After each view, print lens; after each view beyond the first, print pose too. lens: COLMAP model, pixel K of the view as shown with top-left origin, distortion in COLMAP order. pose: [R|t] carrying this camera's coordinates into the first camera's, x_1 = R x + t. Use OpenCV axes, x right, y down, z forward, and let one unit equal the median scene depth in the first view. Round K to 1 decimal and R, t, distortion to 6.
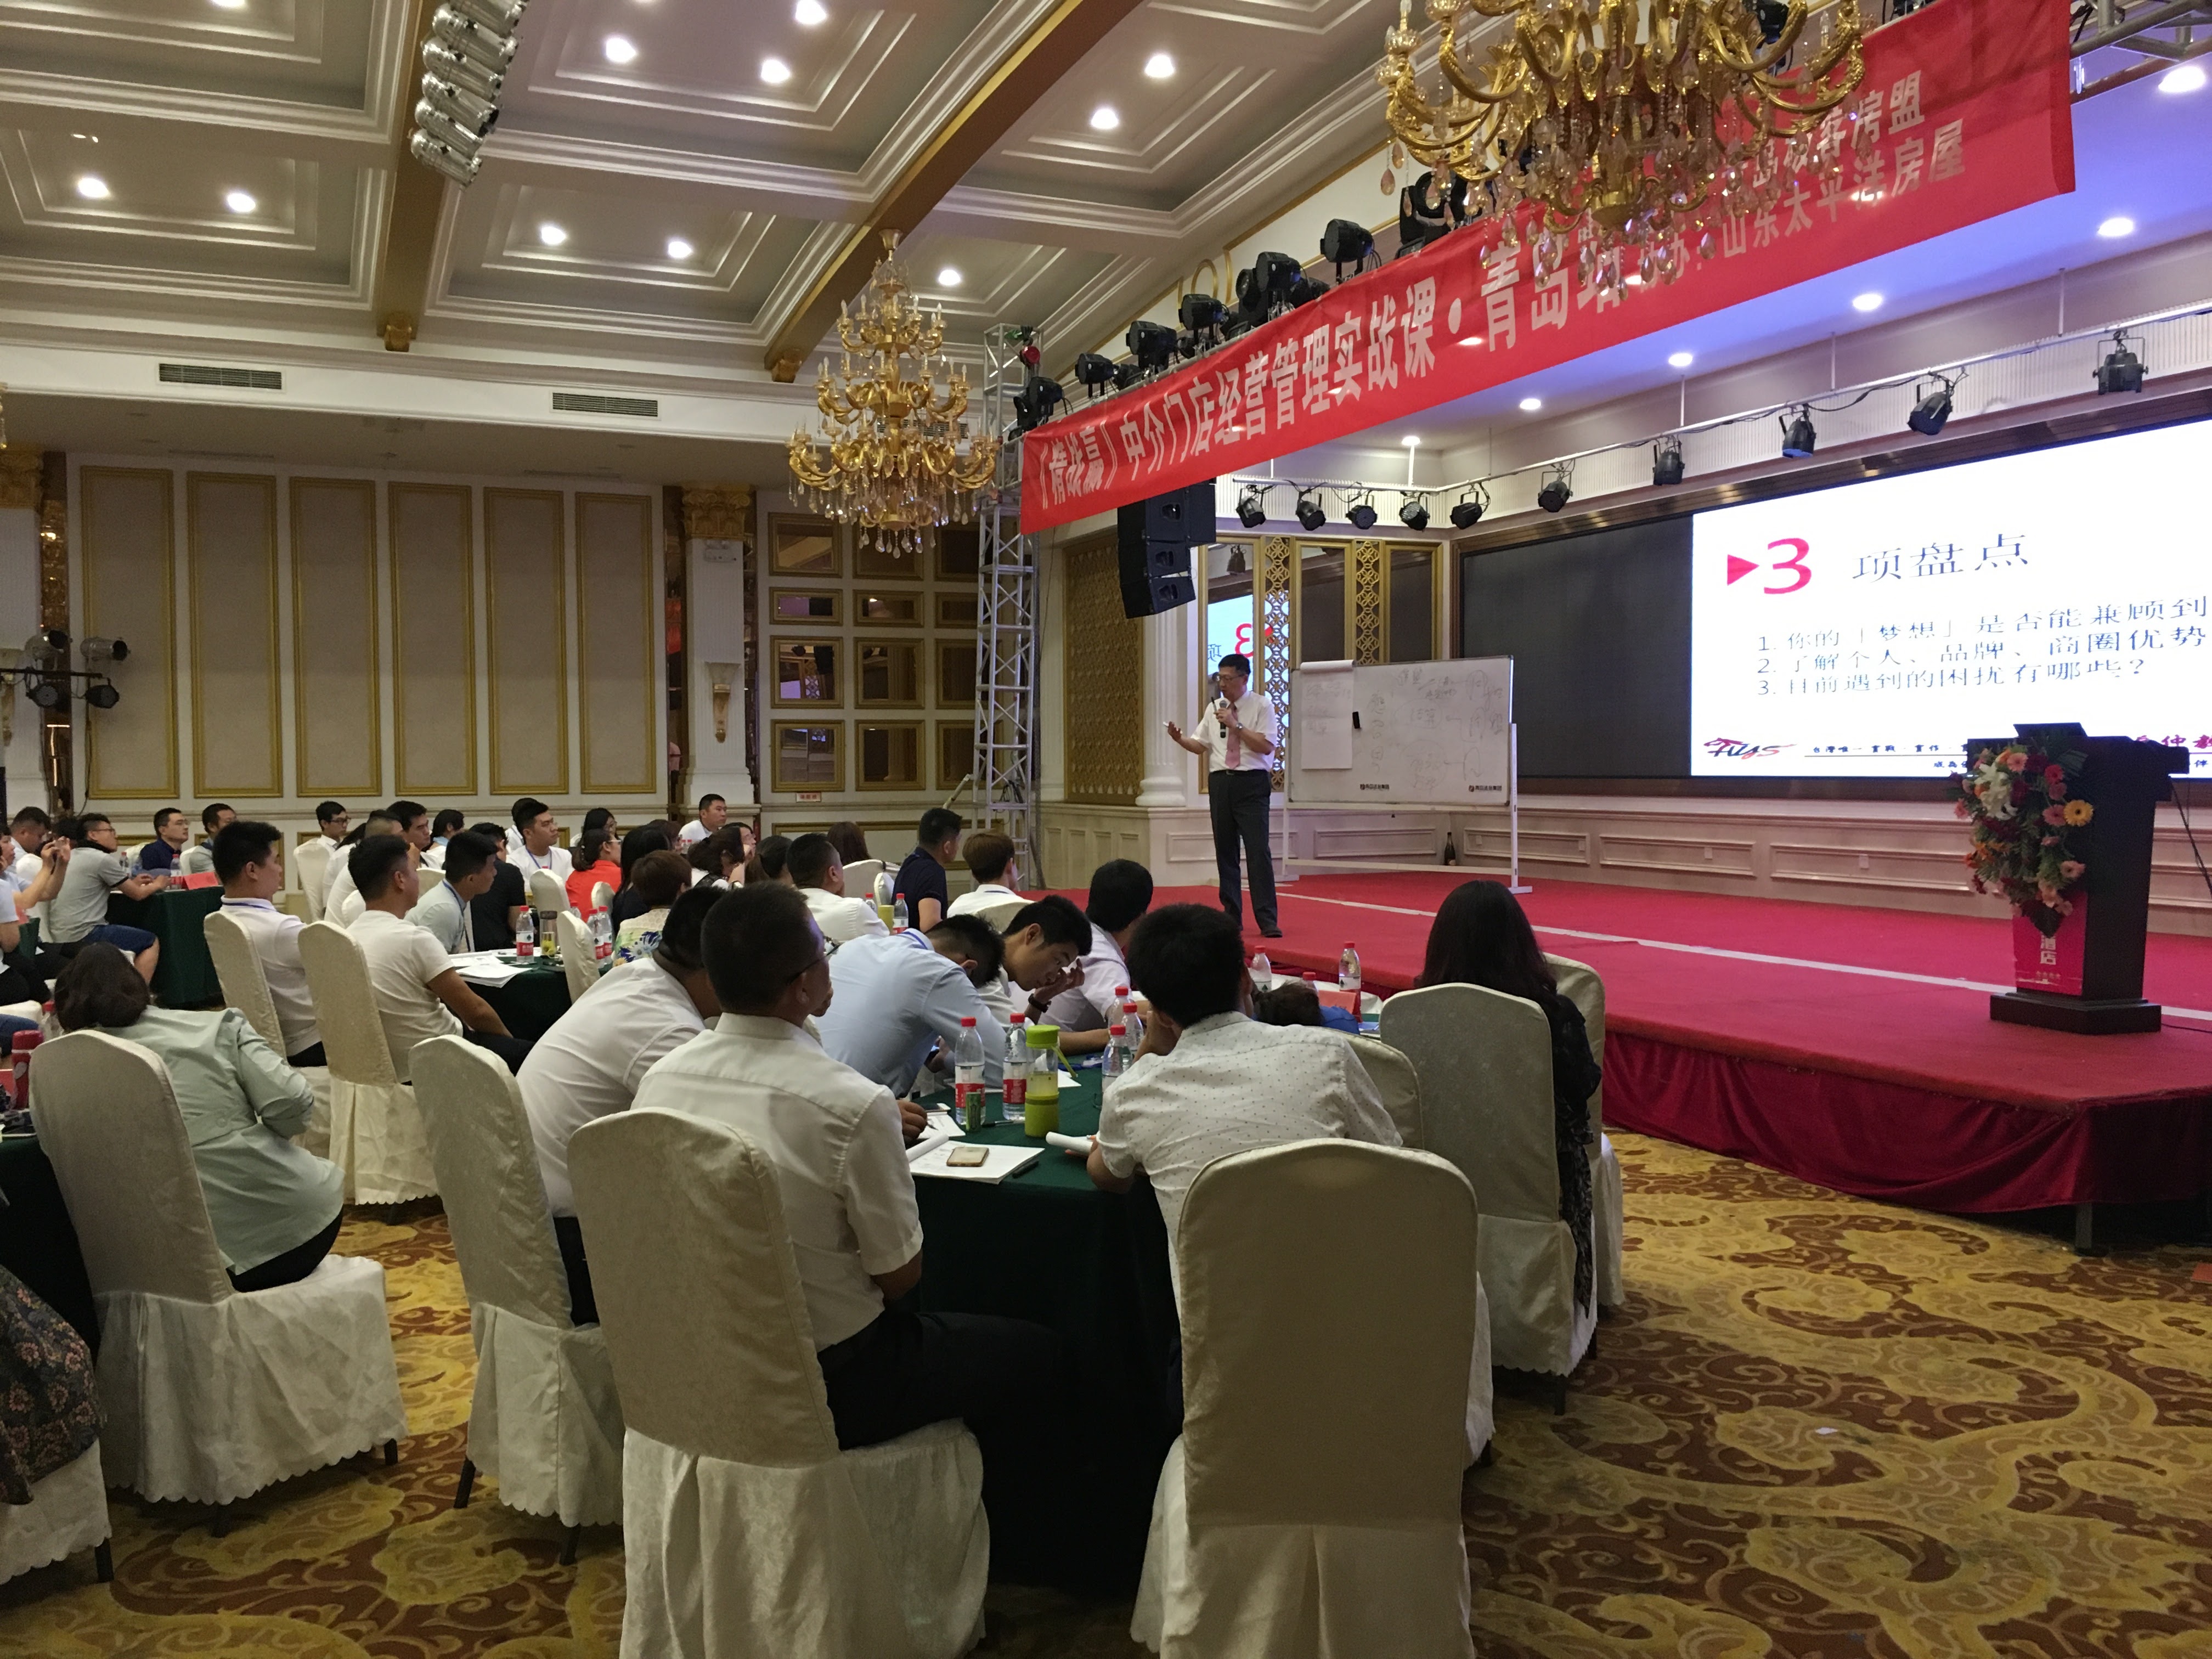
lens RADIAL K [[1879.1, 0, 1109.3], [0, 1879.1, 814.6], [0, 0, 1]] dist [0.088844, -0.141849]
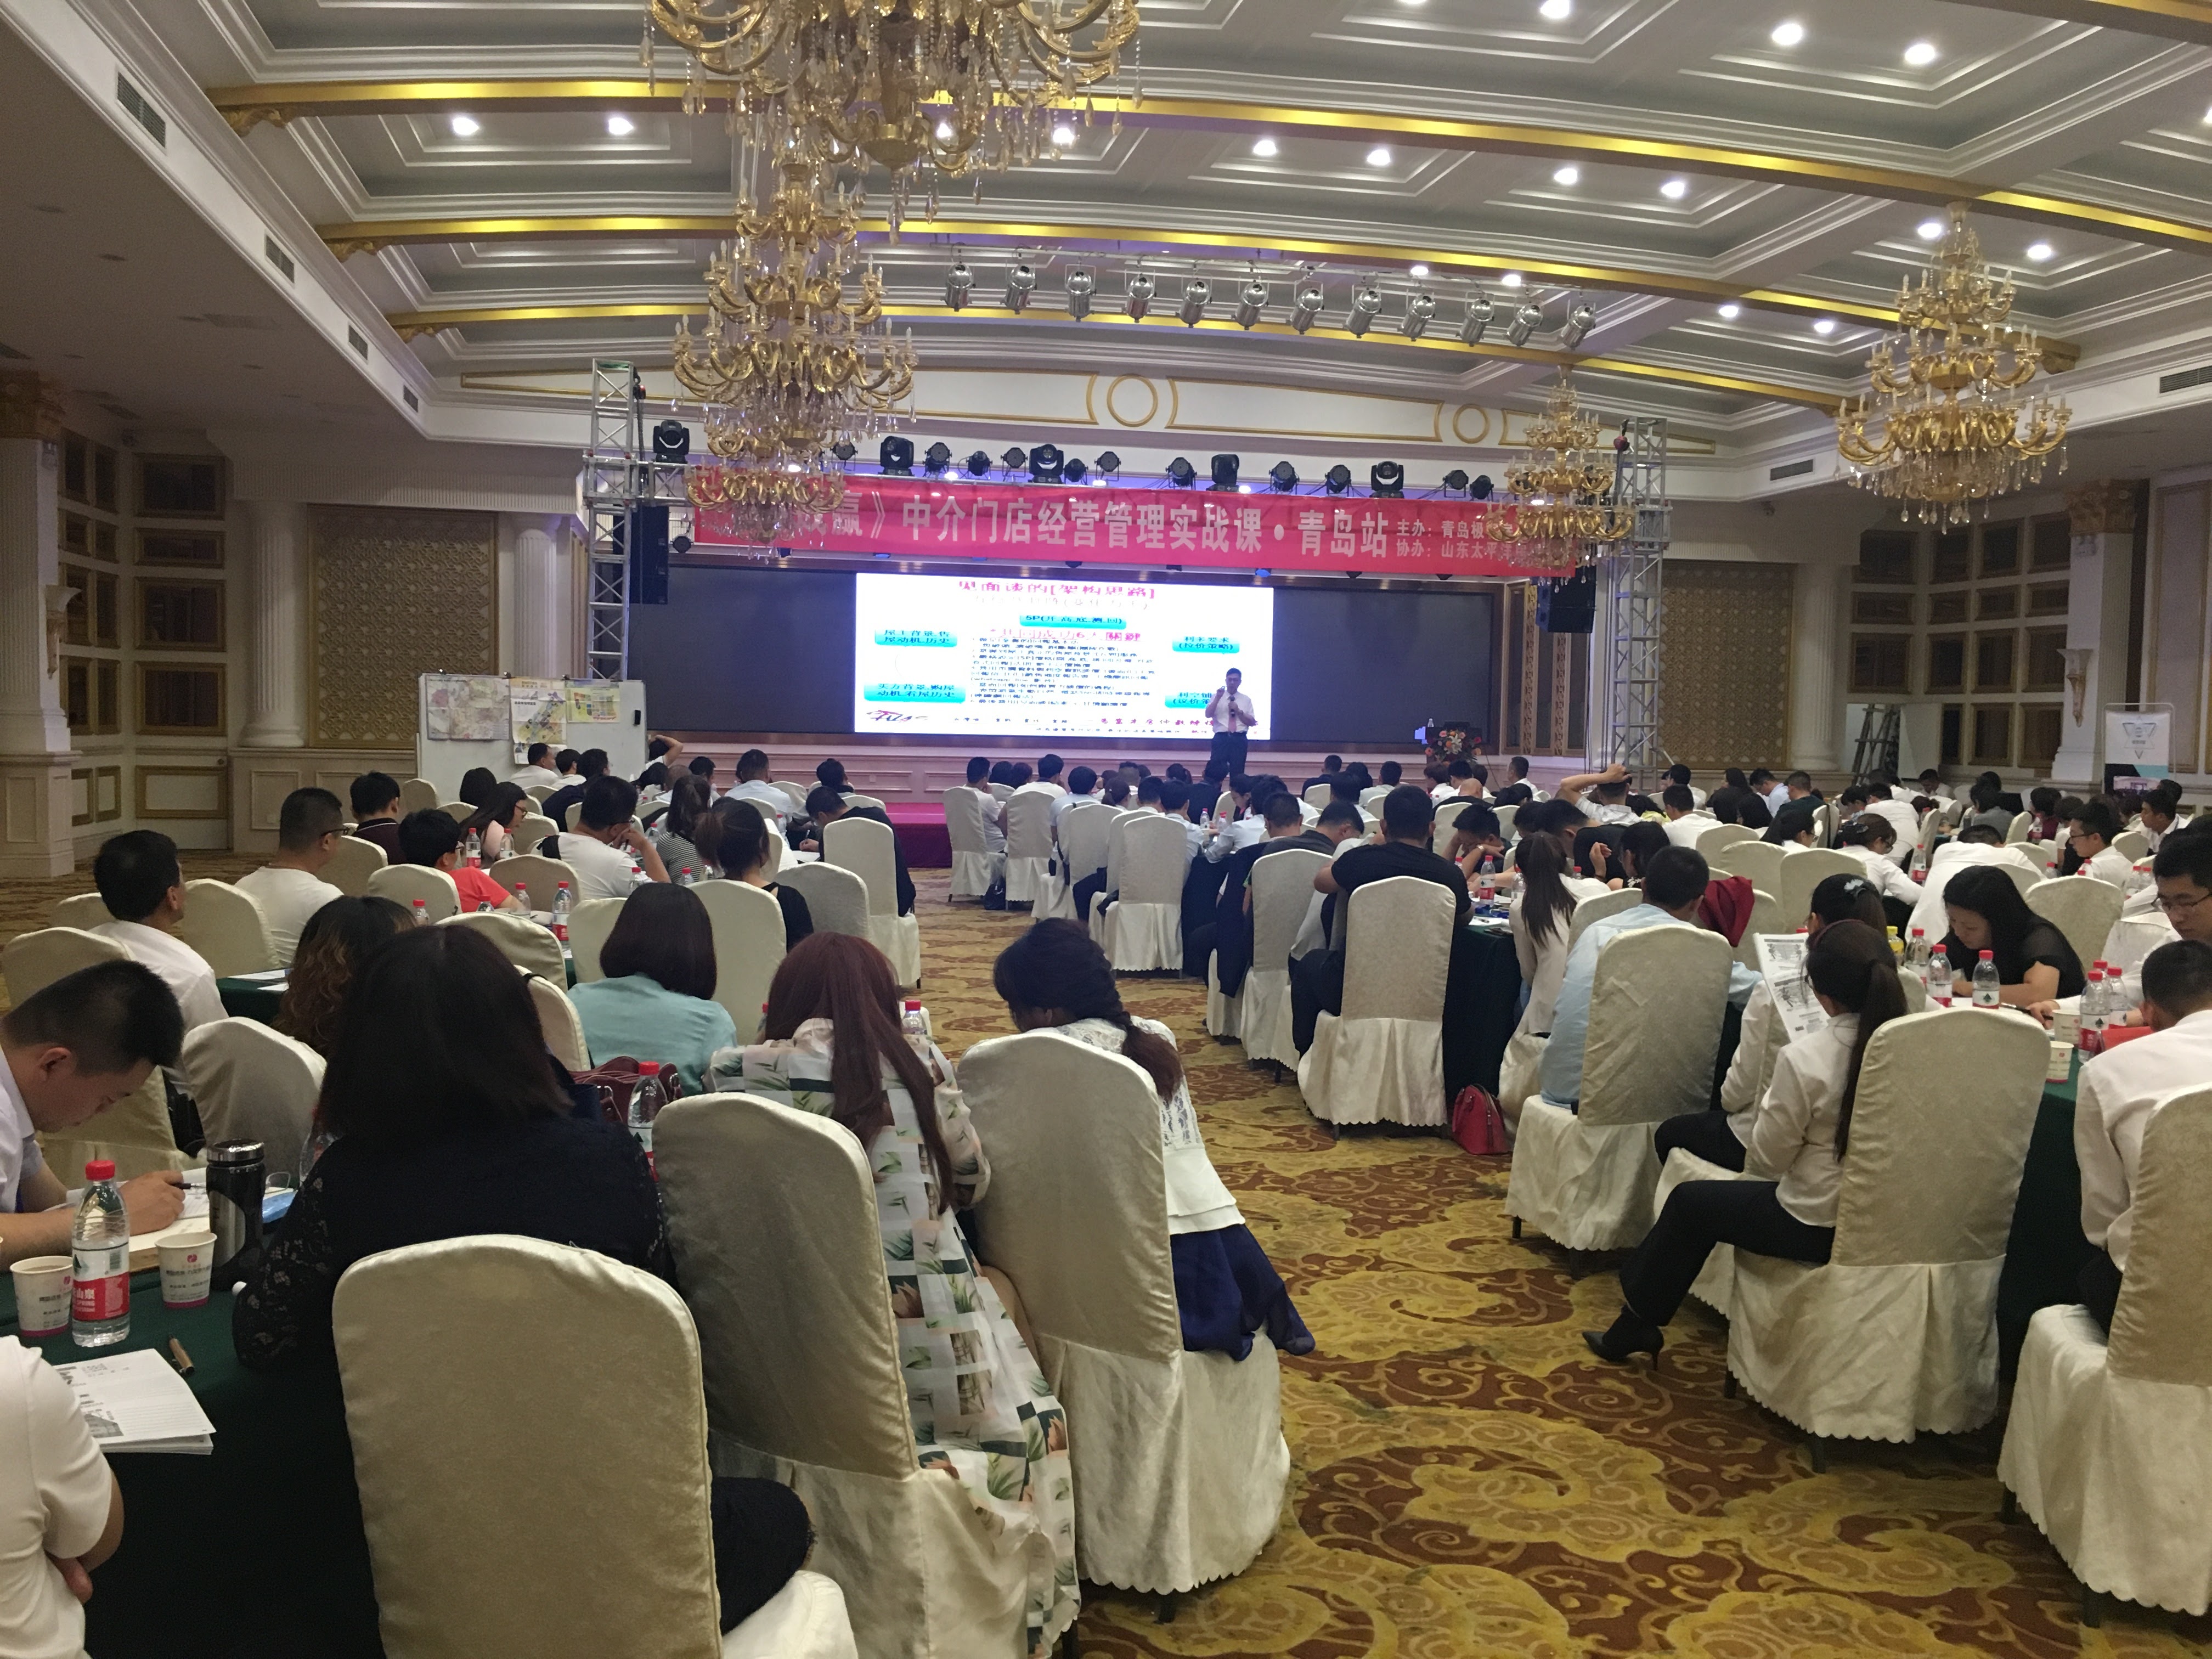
lens RADIAL K [[1856.7, 0, 1122.3], [0, 1856.7, 820.4], [0, 0, 1]] dist [0.079070, -0.119997]
pose [[0.186780, -0.043021, 0.981459, -1.320154], [0.007373, 0.999074, 0.042389, -0.011485], [-0.982374, -0.000681, 0.186924, 0.501977]]
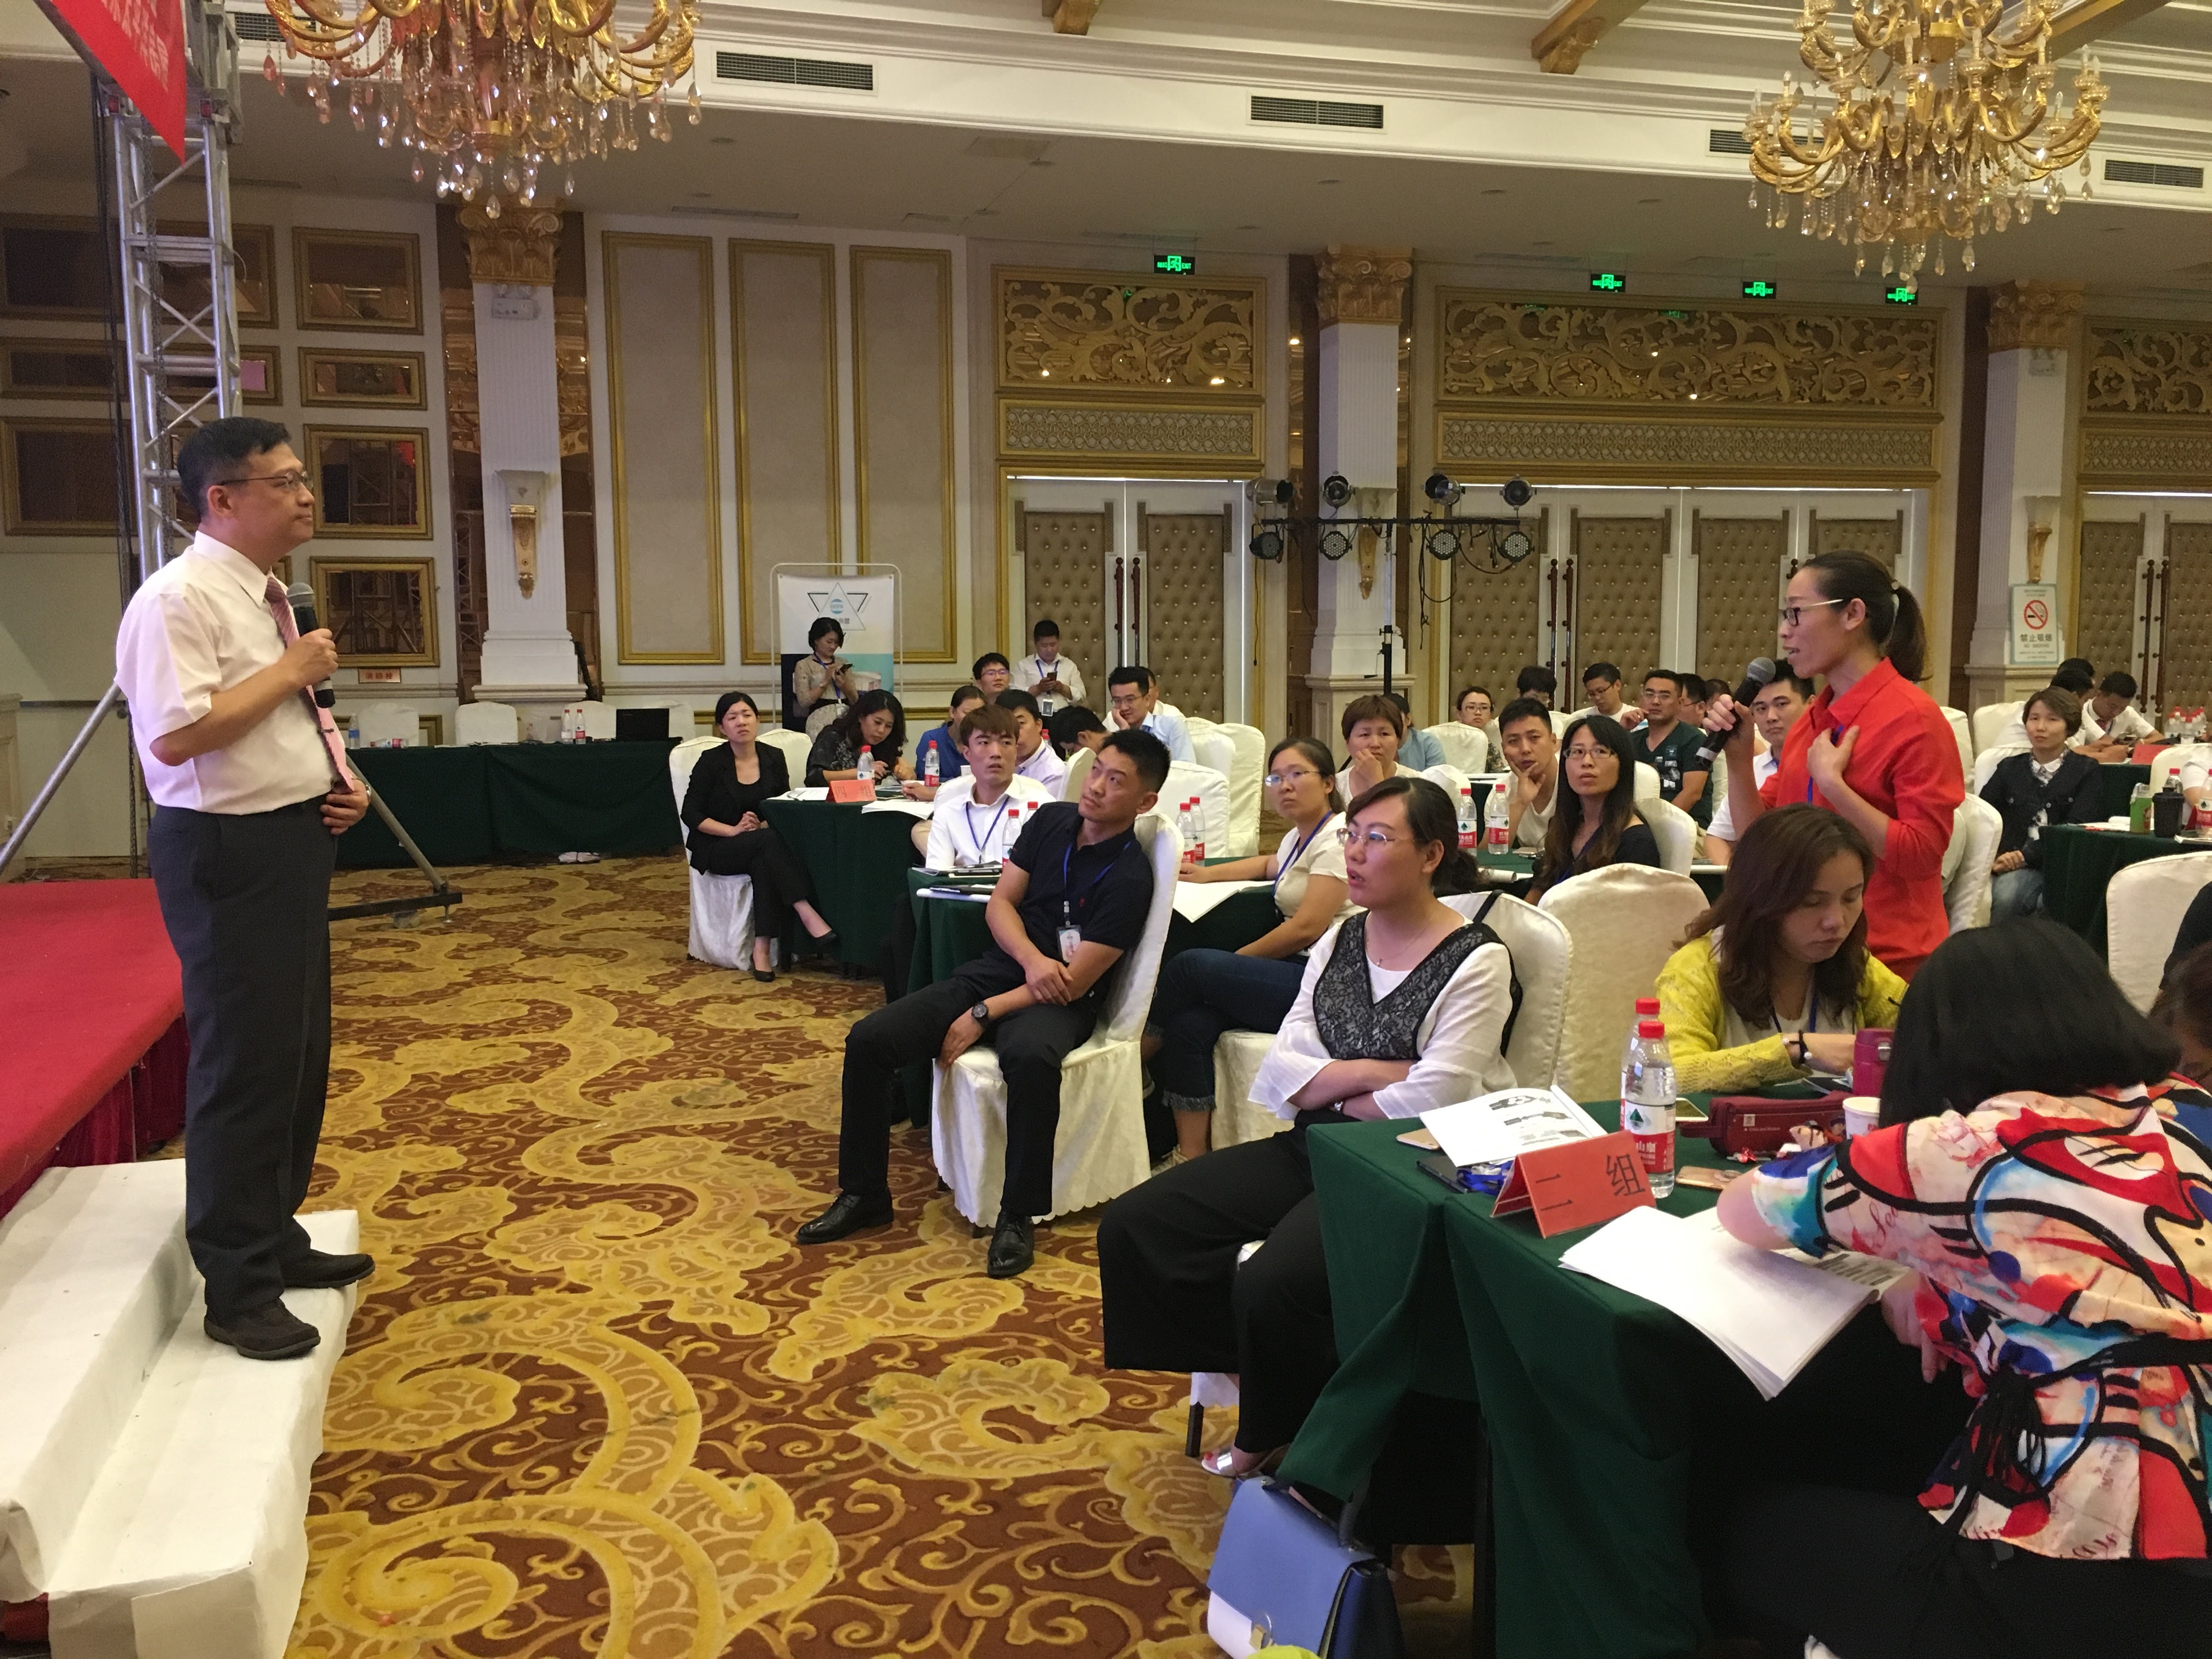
lens RADIAL K [[1879.1, 0, 1109.3], [0, 1879.1, 814.6], [0, 0, 1]] dist [0.088844, -0.141849]
pose [[-0.994043, -0.002016, 0.108972, -0.096787], [0.011646, 0.992141, 0.124585, -0.023923], [-0.108367, 0.125112, -0.986207, 0.942746]]
